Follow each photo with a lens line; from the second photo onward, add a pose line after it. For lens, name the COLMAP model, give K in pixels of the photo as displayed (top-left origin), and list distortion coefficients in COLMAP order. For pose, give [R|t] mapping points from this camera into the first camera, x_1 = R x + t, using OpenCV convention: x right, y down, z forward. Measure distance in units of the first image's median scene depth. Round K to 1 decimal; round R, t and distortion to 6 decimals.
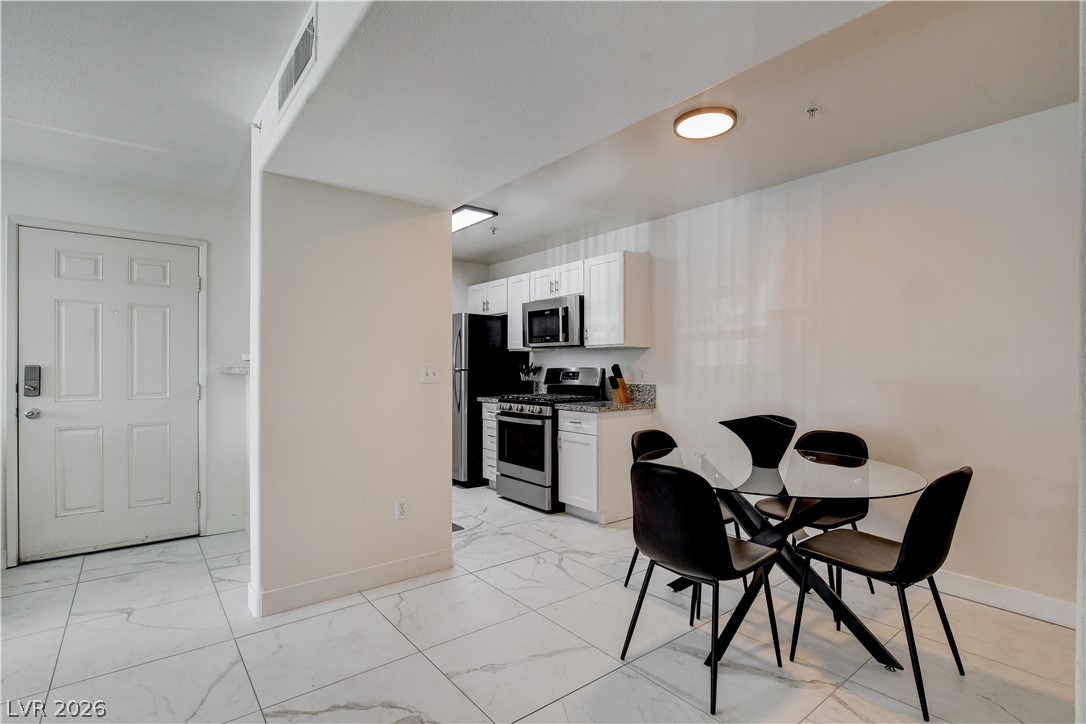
lens RADIAL K [[516.1, 0, 543.0], [0, 516.1, 362.0], [0, 0, 1]] dist [0.001487, 0.000196]
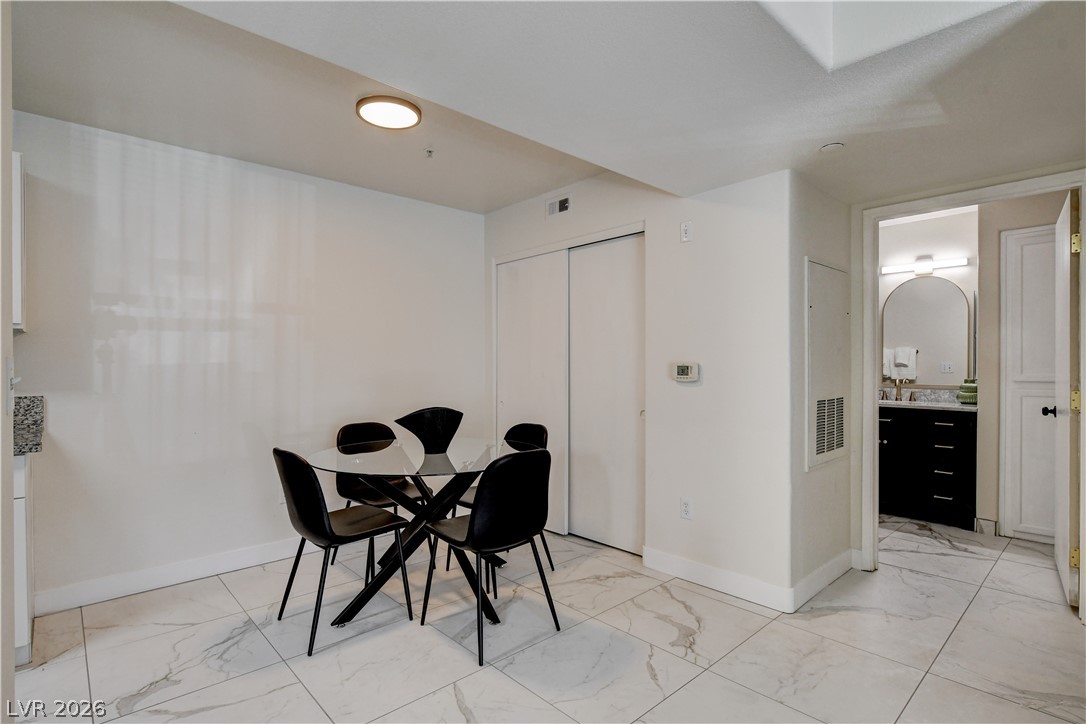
lens RADIAL K [[533.3, 0, 543.0], [0, 533.3, 362.0], [0, 0, 1]] dist [-0.032677, 0.000113]
pose [[-0.076884, -0.000954, 0.997040, -0.490530], [-0.006914, 0.999976, 0.000424, 0.000227], [-0.997016, -0.006861, -0.076889, 0.556772]]
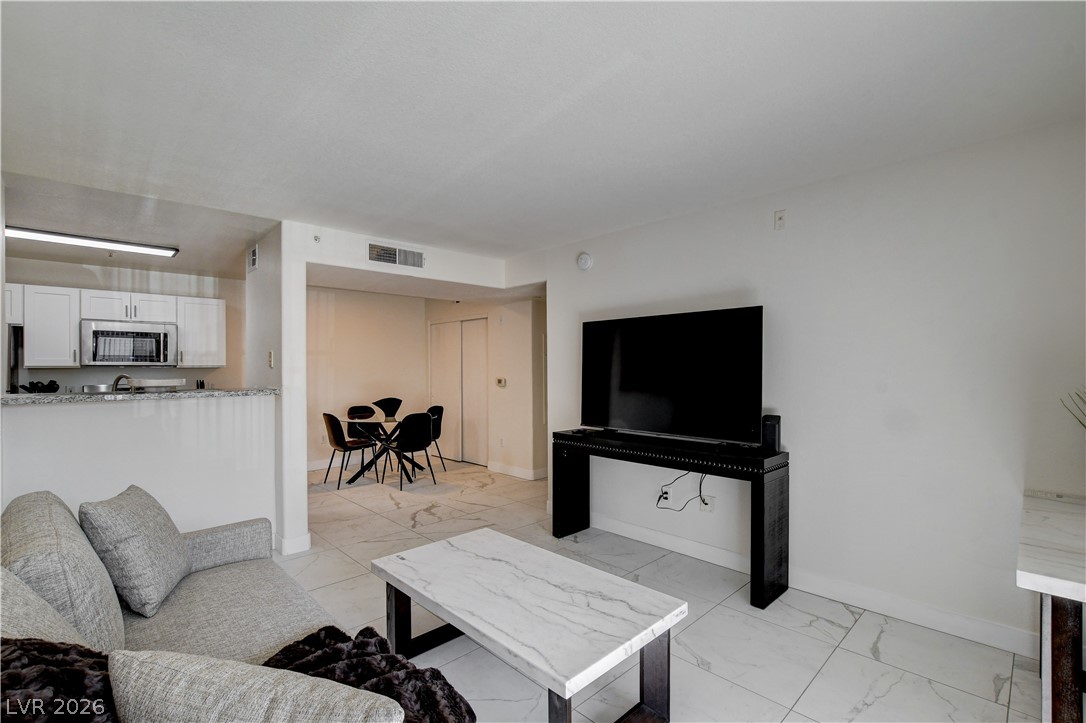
lens RADIAL K [[477.5, 0, 517.1], [0, 477.5, 358.9], [0, 0, 1]] dist [0.000572, 0.000006]
pose [[-0.064098, 0.024574, 0.997641, -1.371112], [-0.001231, 0.999694, -0.024704, -0.025044], [-0.997943, -0.002812, -0.064048, 0.323662]]
